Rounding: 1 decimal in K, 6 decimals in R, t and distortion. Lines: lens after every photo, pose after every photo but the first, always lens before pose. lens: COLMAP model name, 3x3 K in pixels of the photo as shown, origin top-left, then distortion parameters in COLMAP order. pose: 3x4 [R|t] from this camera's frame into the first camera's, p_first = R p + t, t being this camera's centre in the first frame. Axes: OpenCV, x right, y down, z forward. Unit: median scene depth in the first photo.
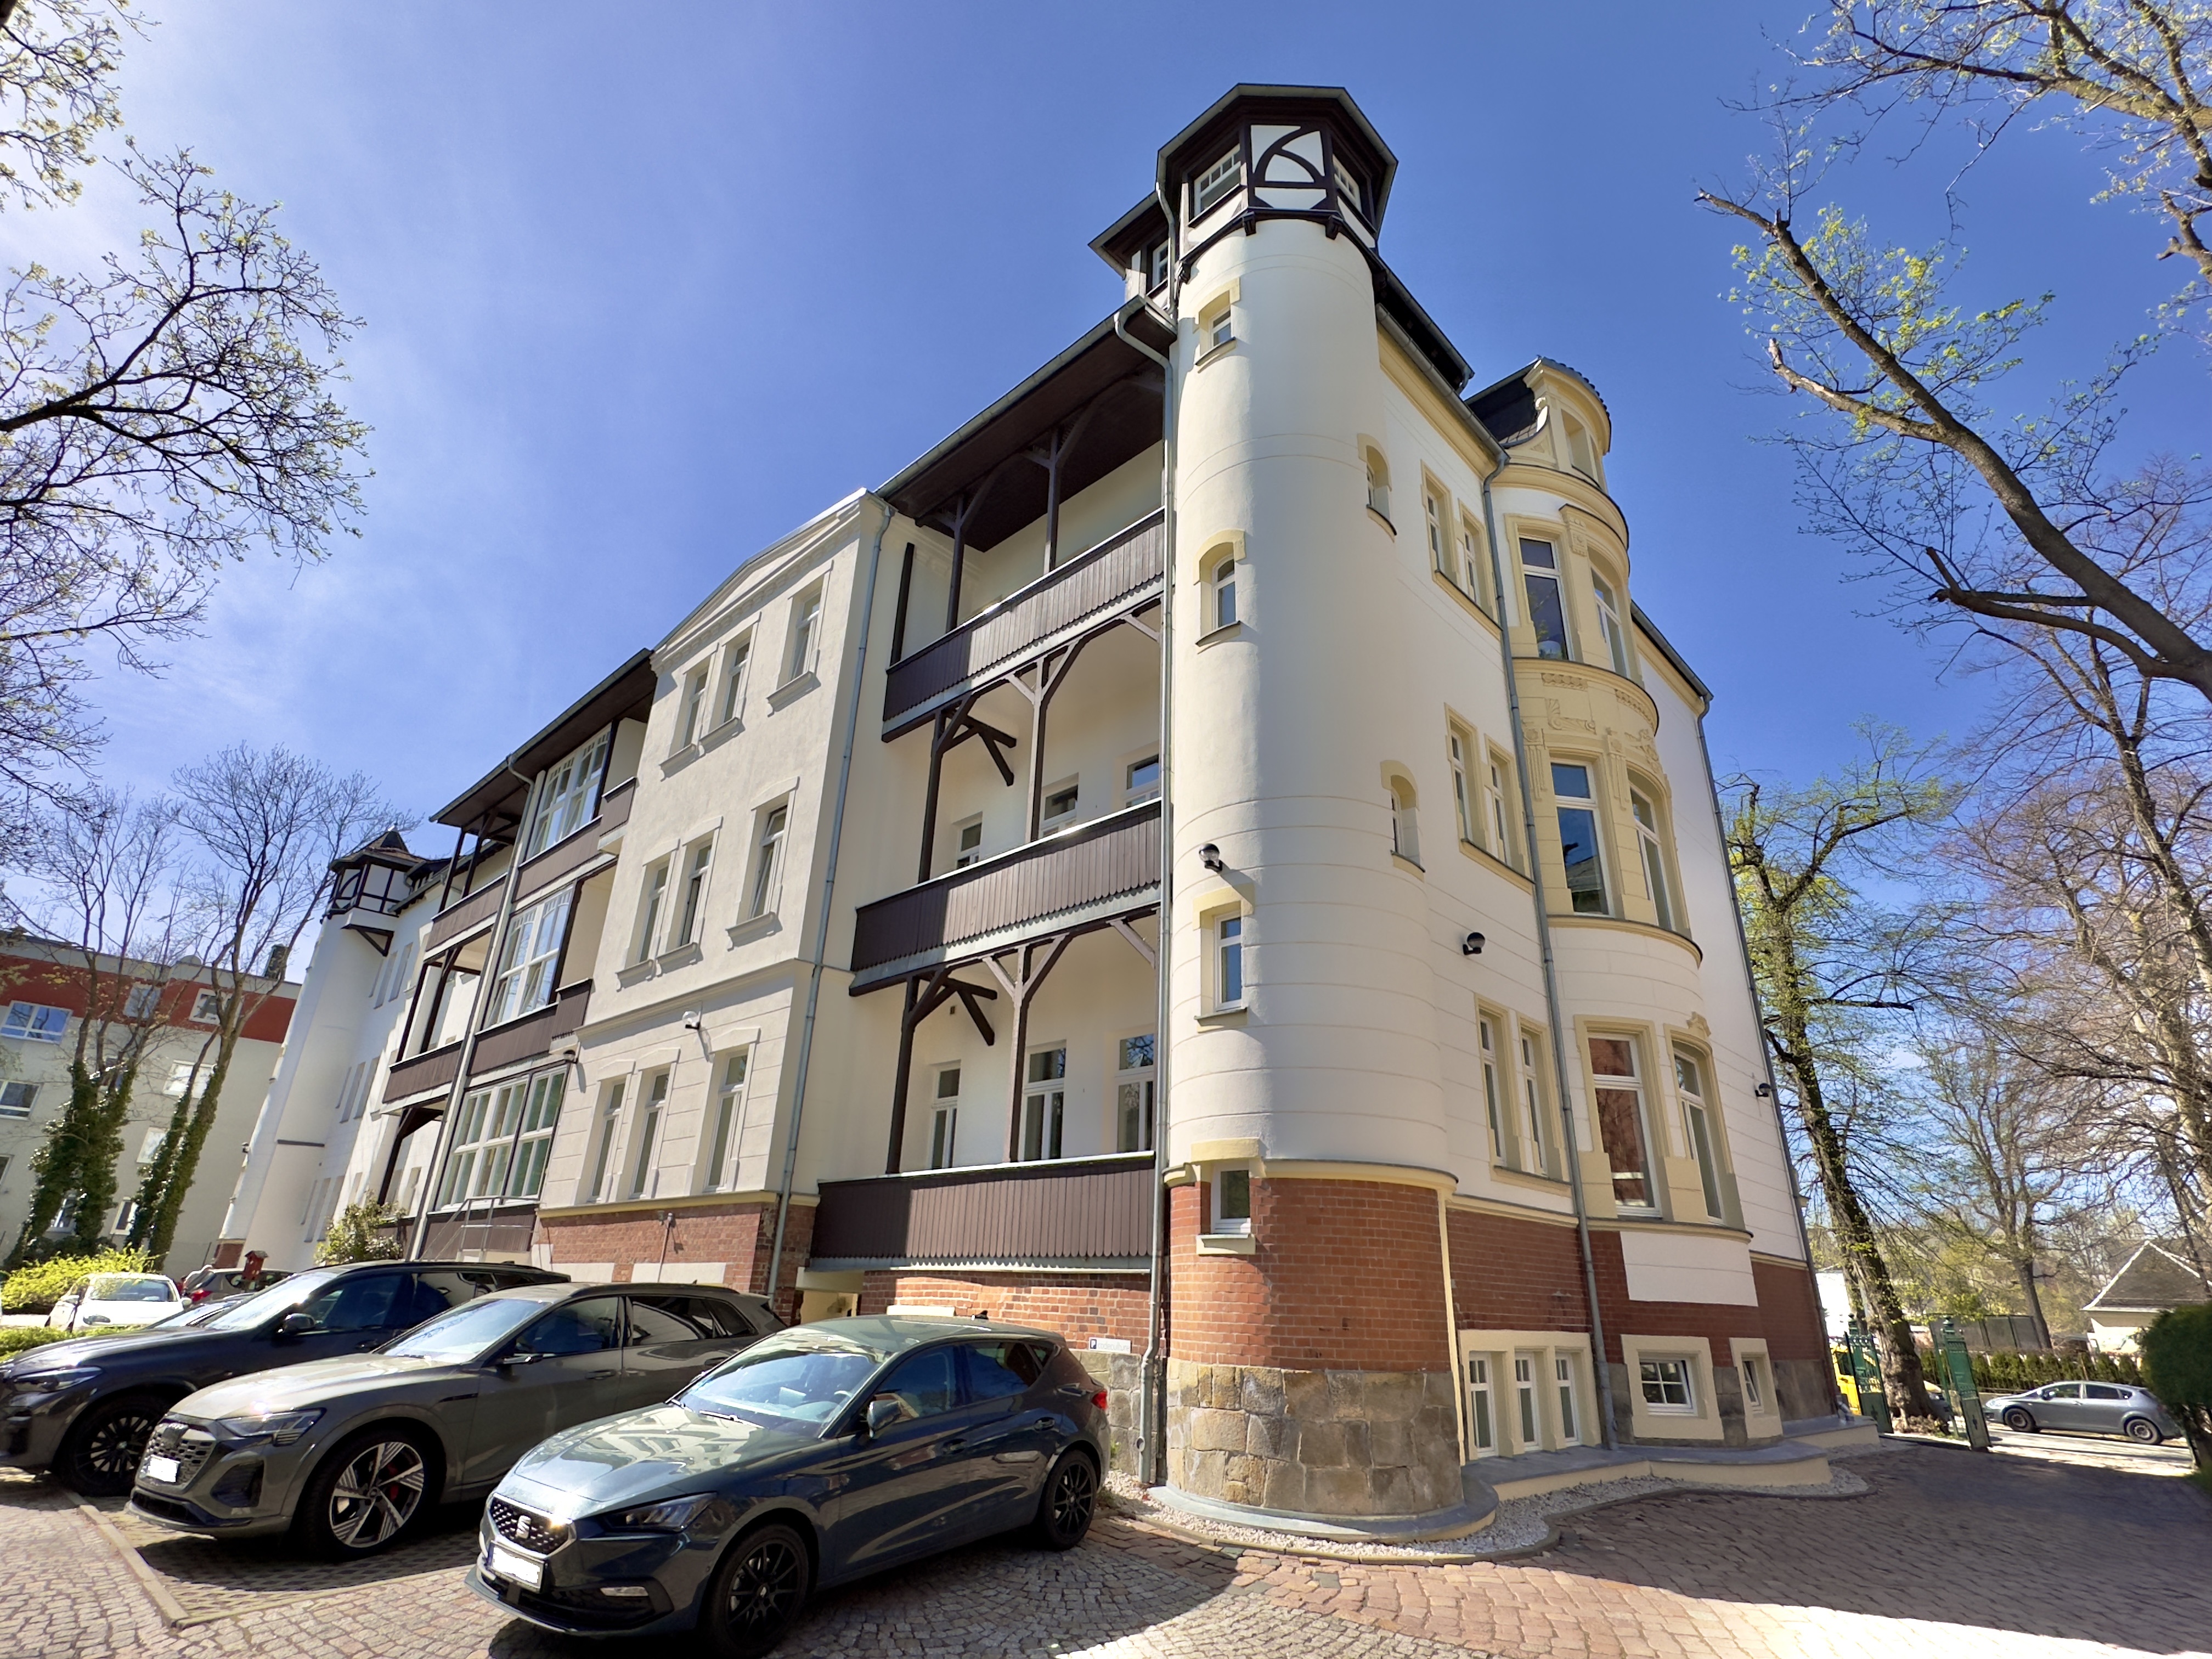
lens RADIAL K [[1105.7, 0, 1106.2], [0, 1105.7, 832.2], [0, 0, 1]] dist [0.005667, -0.000084]
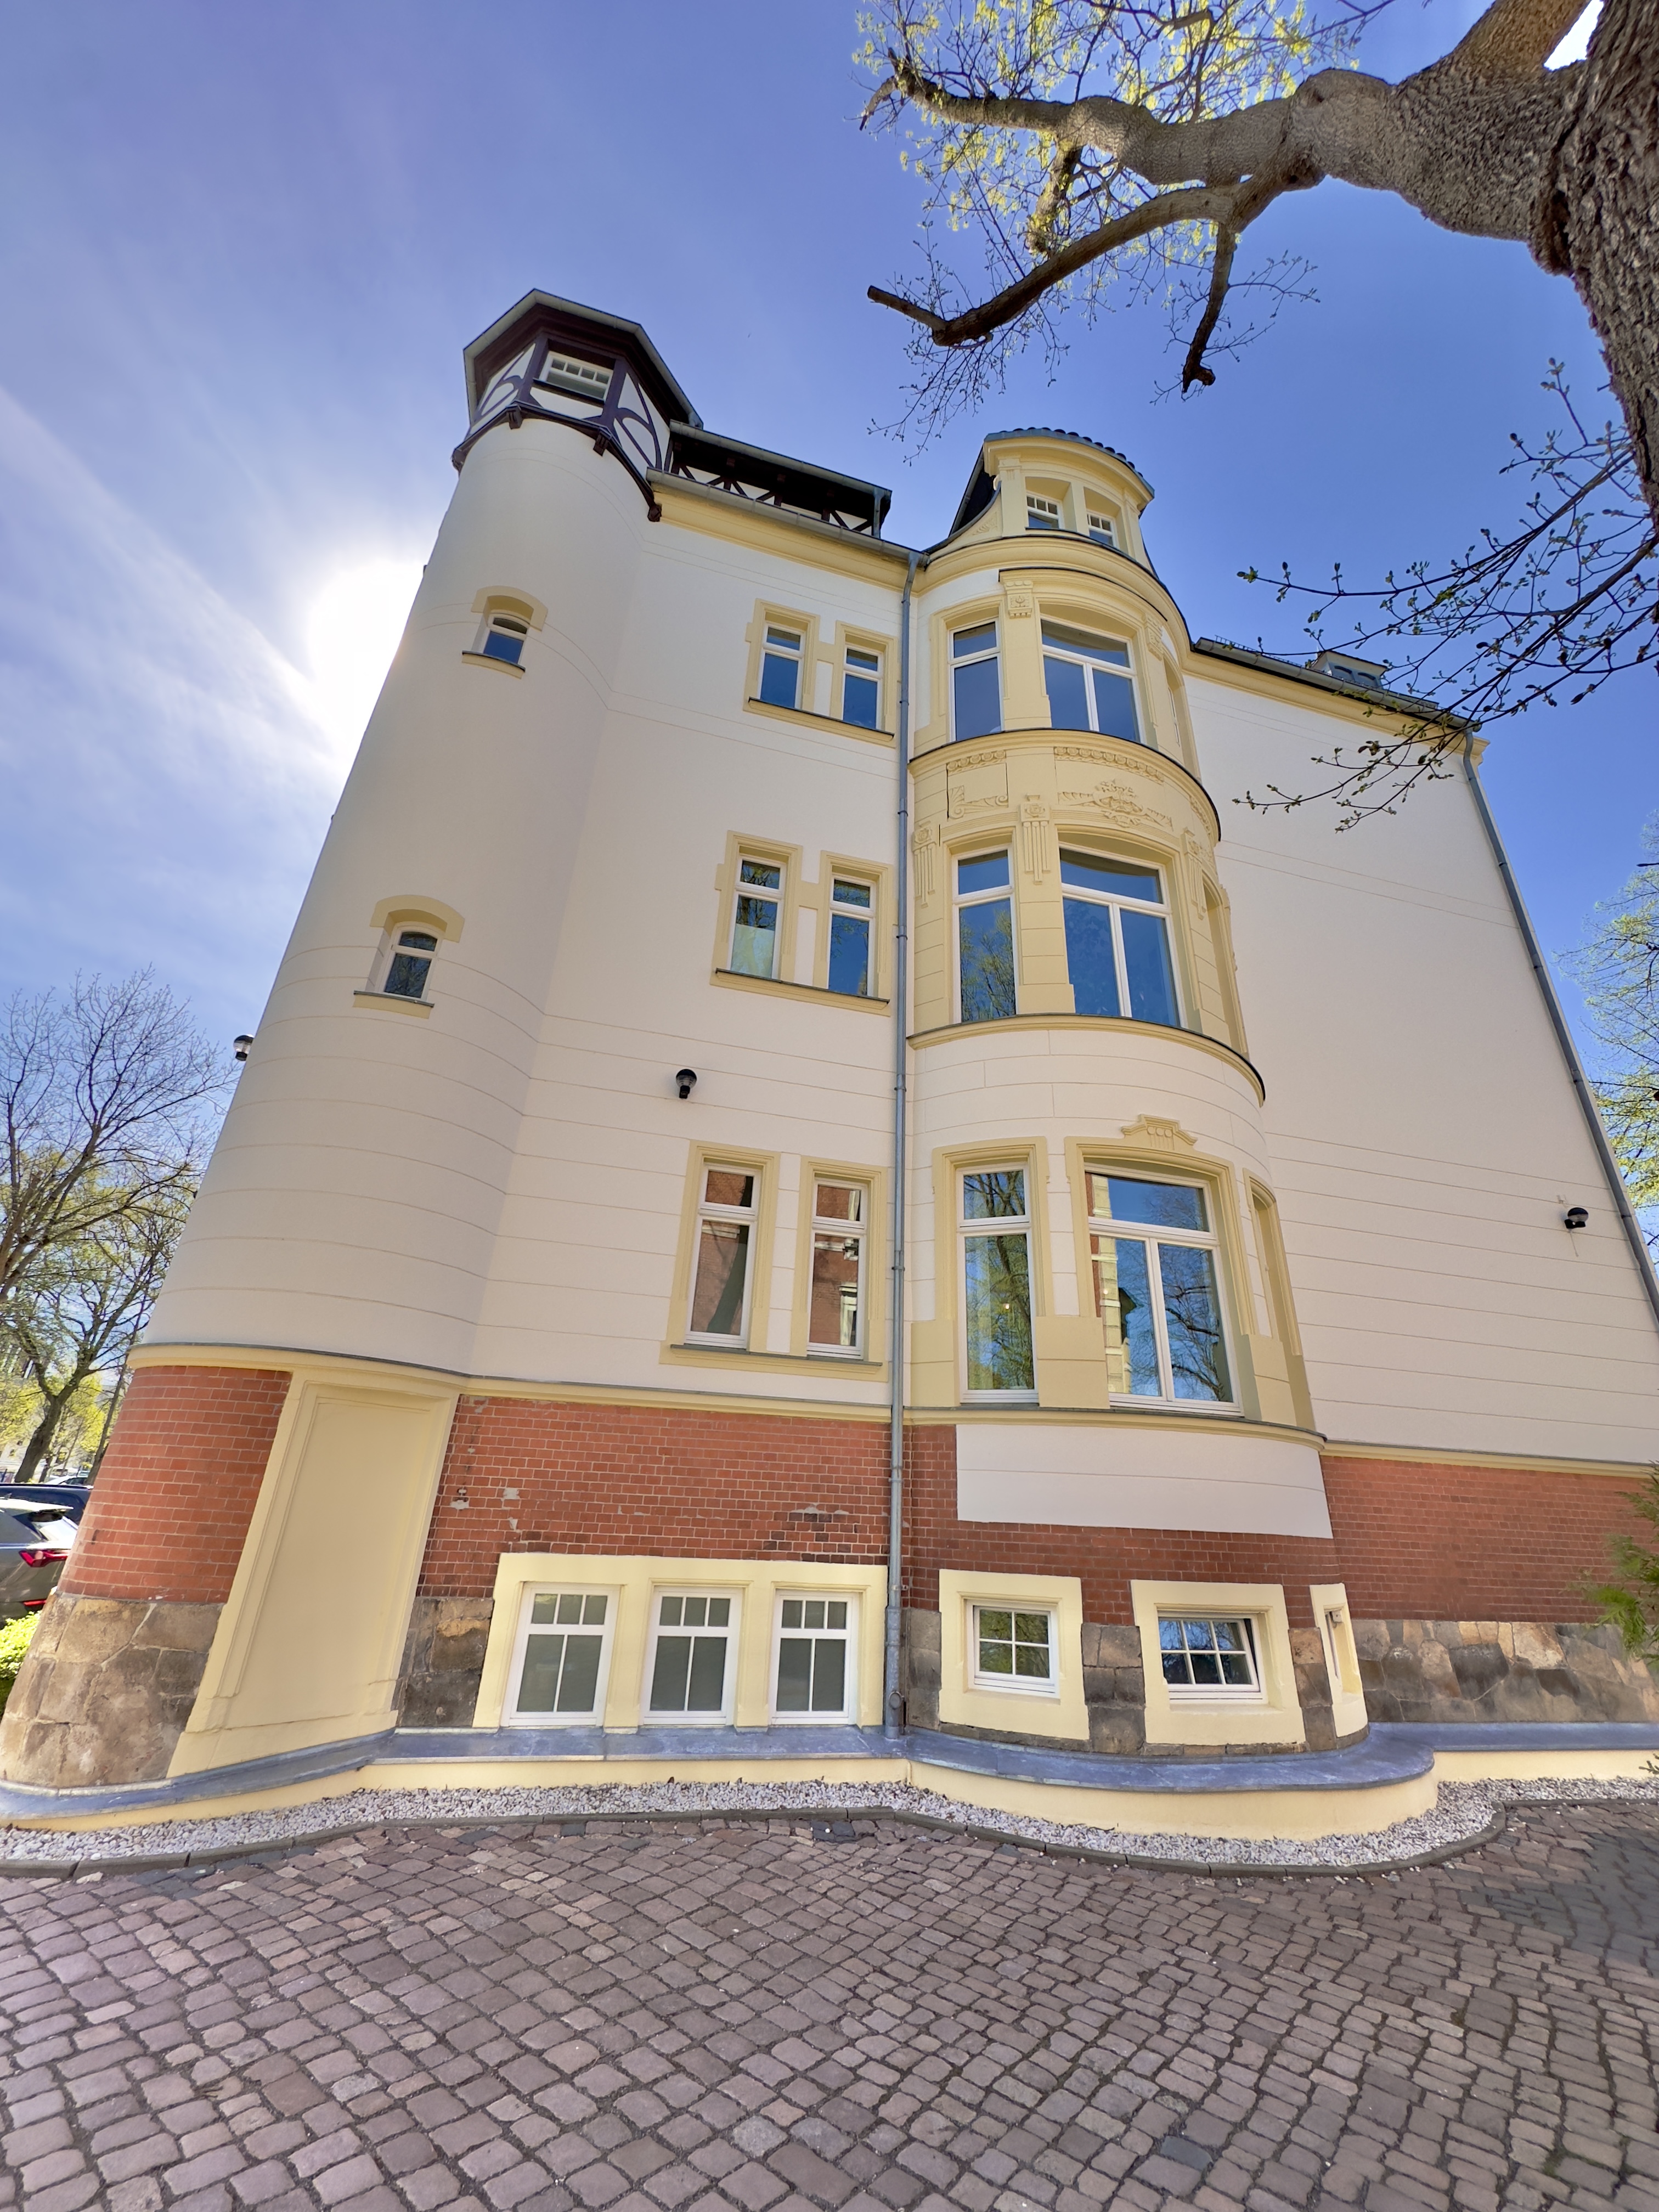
lens RADIAL K [[888.0, 0, 832.8], [0, 888.0, 1098.6], [0, 0, 1]] dist [-0.000923, -0.000105]
pose [[0.858752, -0.216514, -0.464399, 0.724893], [0.190031, 0.976279, -0.103766, 0.200286], [0.475850, 0.000859, 0.879526, 0.456999]]
